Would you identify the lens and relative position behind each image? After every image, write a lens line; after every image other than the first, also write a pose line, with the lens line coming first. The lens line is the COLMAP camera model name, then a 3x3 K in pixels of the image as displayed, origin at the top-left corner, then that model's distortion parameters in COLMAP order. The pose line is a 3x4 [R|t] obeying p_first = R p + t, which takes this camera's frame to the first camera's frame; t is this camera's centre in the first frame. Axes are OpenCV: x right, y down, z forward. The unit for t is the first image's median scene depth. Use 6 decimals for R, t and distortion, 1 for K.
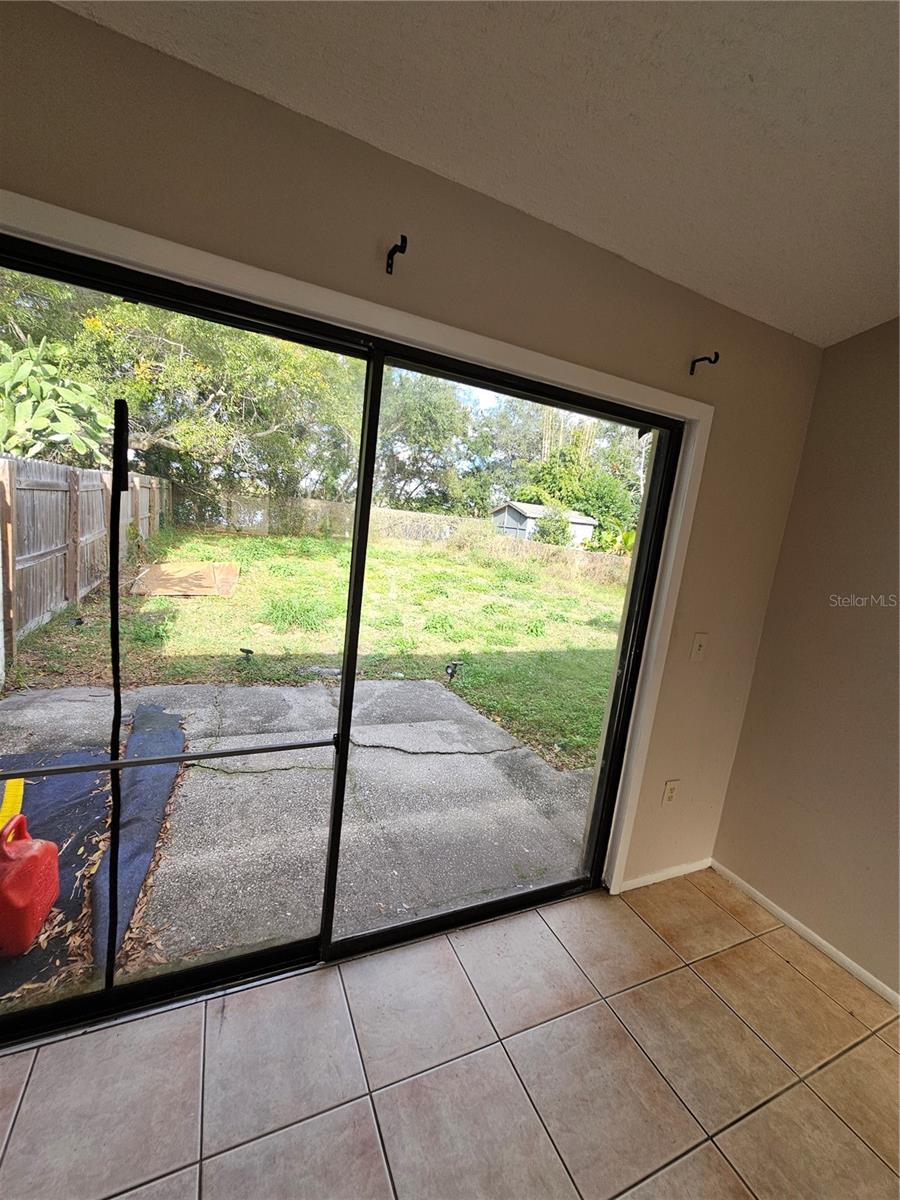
lens RADIAL K [[493.7, 0, 444.5], [0, 493.7, 598.0], [0, 0, 1]] dist [0.003629, 0.000130]
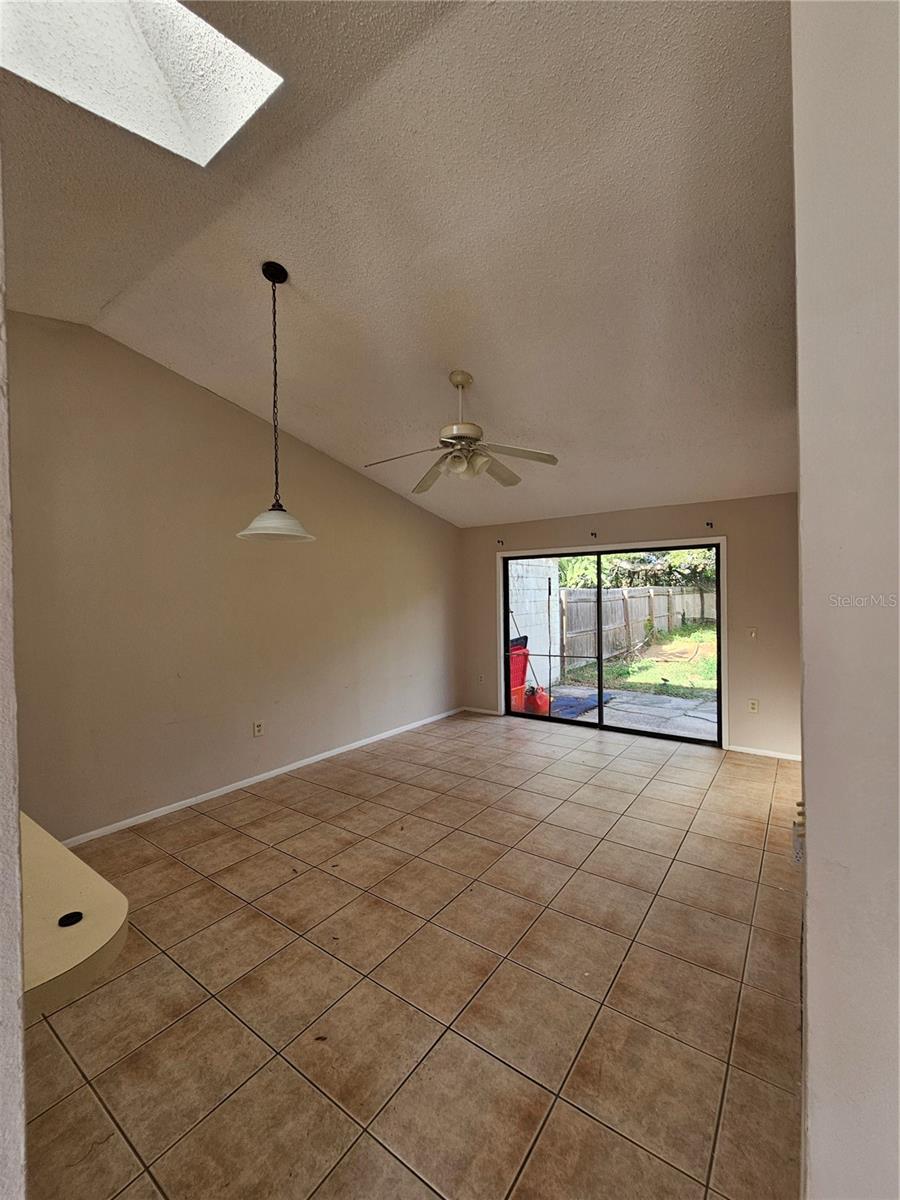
lens RADIAL K [[493.7, 0, 446.0], [0, 493.7, 599.1], [0, 0, 1]] dist [0.003629, 0.000130]
pose [[0.494613, -0.114967, -0.861476, 0.751165], [-0.069042, 0.982882, -0.170809, 0.178225], [0.866367, 0.143962, 0.478209, -0.543802]]
